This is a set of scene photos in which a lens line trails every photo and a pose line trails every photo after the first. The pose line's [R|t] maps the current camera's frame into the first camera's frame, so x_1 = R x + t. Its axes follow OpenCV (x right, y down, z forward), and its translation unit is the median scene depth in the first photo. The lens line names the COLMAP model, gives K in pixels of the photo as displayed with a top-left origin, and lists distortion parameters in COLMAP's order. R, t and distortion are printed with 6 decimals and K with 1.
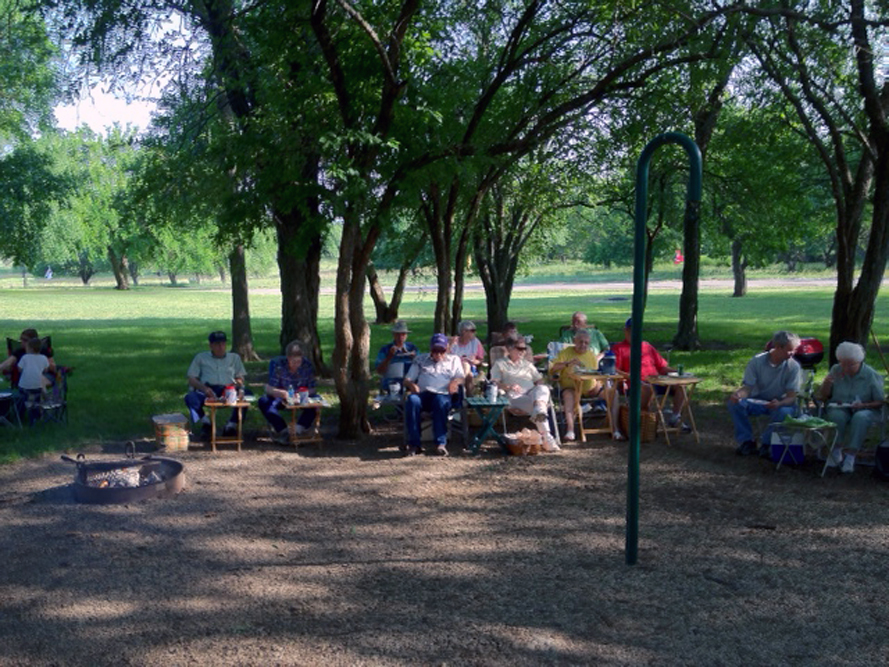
lens RADIAL K [[833.5, 0, 446.9], [0, 833.5, 340.0], [0, 0, 1]] dist [0.110065, -0.214430]
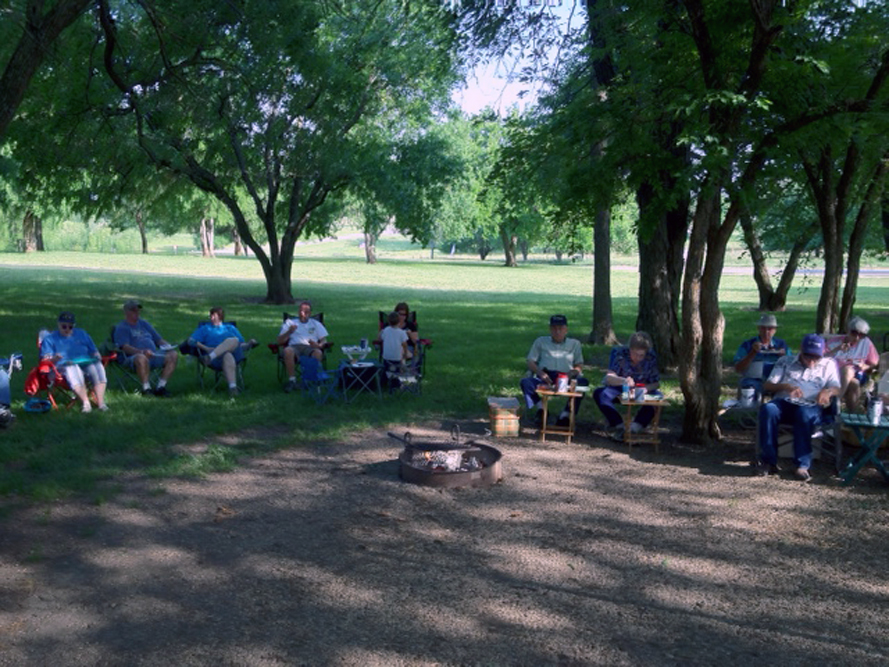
lens RADIAL K [[833.5, 0, 446.9], [0, 833.5, 340.0], [0, 0, 1]] dist [0.110065, -0.214430]
pose [[0.898511, 0.062360, -0.434499, 0.029961], [-0.050859, 0.997980, 0.038057, -0.012392], [0.435995, -0.012097, 0.899868, 0.089805]]
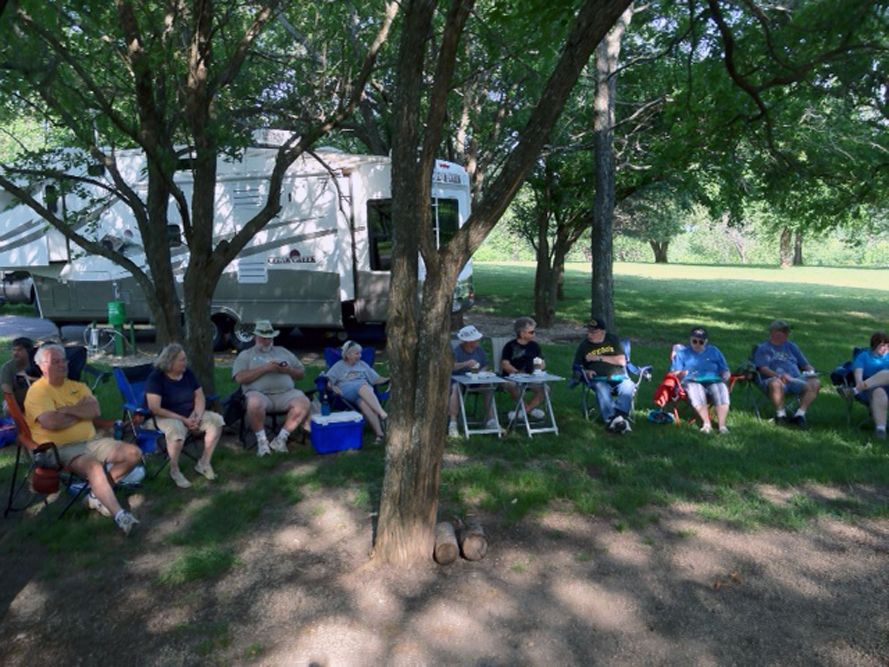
lens RADIAL K [[833.5, 0, 446.9], [0, 833.5, 340.0], [0, 0, 1]] dist [0.110065, -0.214430]
pose [[0.251189, 0.107748, -0.961922, 0.064930], [-0.091820, 0.991956, 0.087135, -0.029499], [0.963573, 0.066436, 0.259062, 0.253579]]
